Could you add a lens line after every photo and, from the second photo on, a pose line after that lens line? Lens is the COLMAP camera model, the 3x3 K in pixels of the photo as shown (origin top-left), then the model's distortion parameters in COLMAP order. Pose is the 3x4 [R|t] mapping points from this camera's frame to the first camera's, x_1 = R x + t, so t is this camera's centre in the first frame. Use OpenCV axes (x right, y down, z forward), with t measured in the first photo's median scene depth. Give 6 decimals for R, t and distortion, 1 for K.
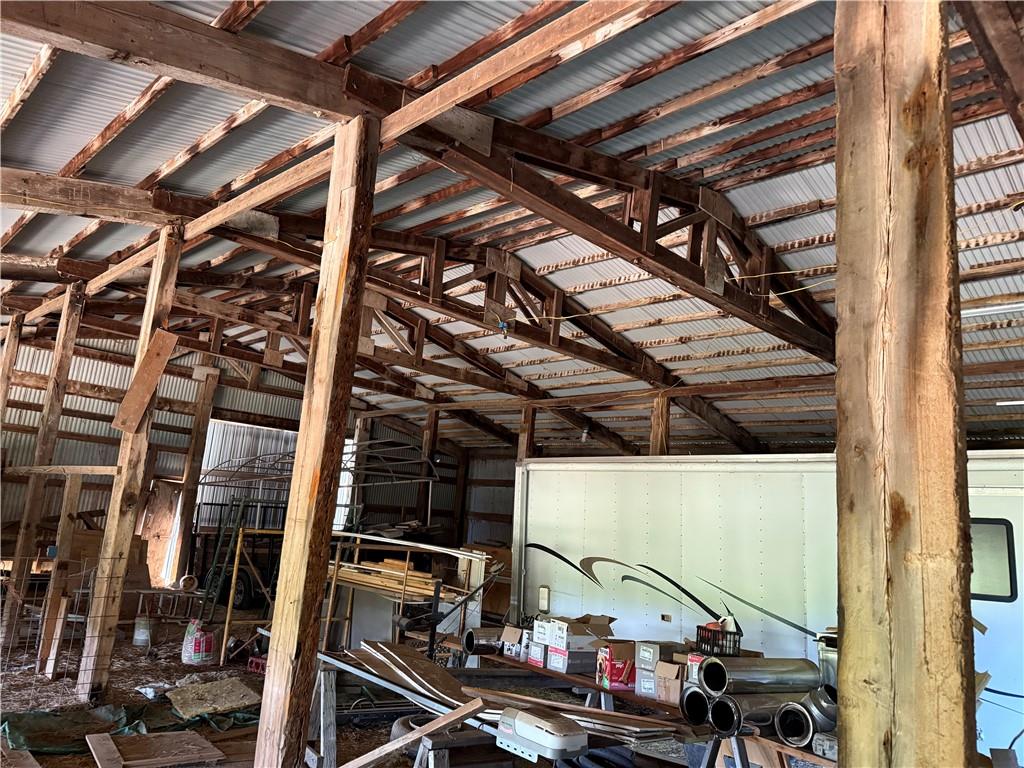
lens RADIAL K [[715.5, 0, 556.2], [0, 715.5, 384.3], [0, 0, 1]] dist [-0.006345, -0.003132]
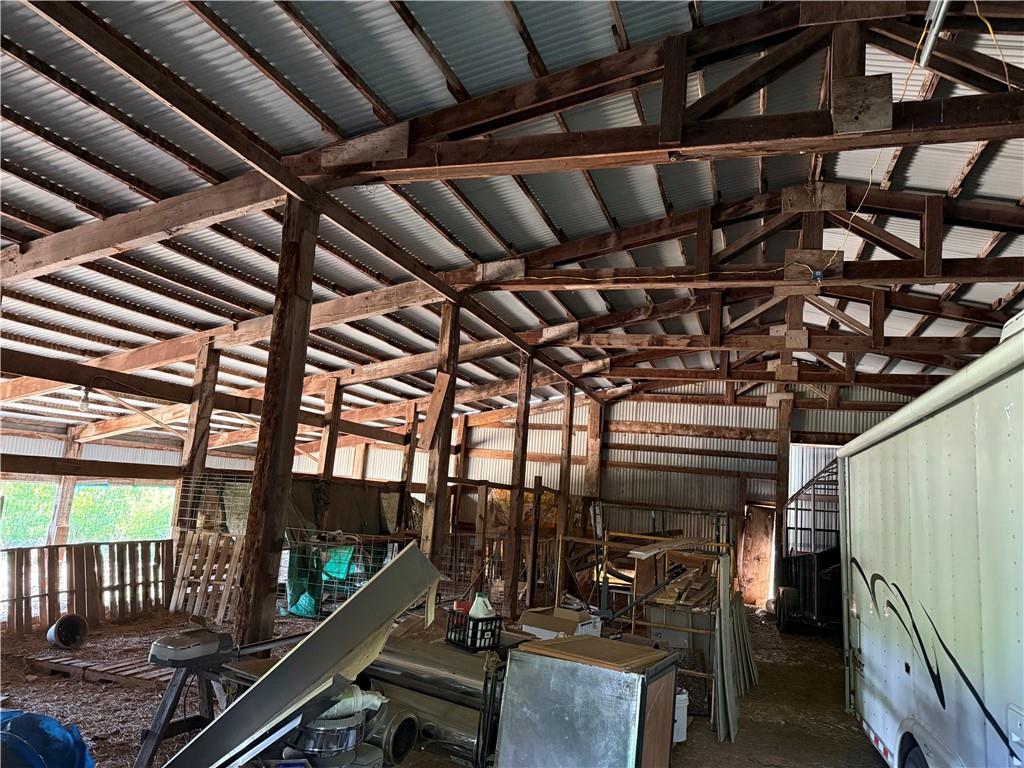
lens RADIAL K [[721.6, 0, 512.1], [0, 721.6, 388.8], [0, 0, 1]] dist [0.145701, -0.153691]
pose [[0.417303, -0.175843, -0.891593, 0.296327], [0.127704, 0.982713, -0.134043, 0.063468], [0.899750, -0.057923, 0.432544, 0.213255]]
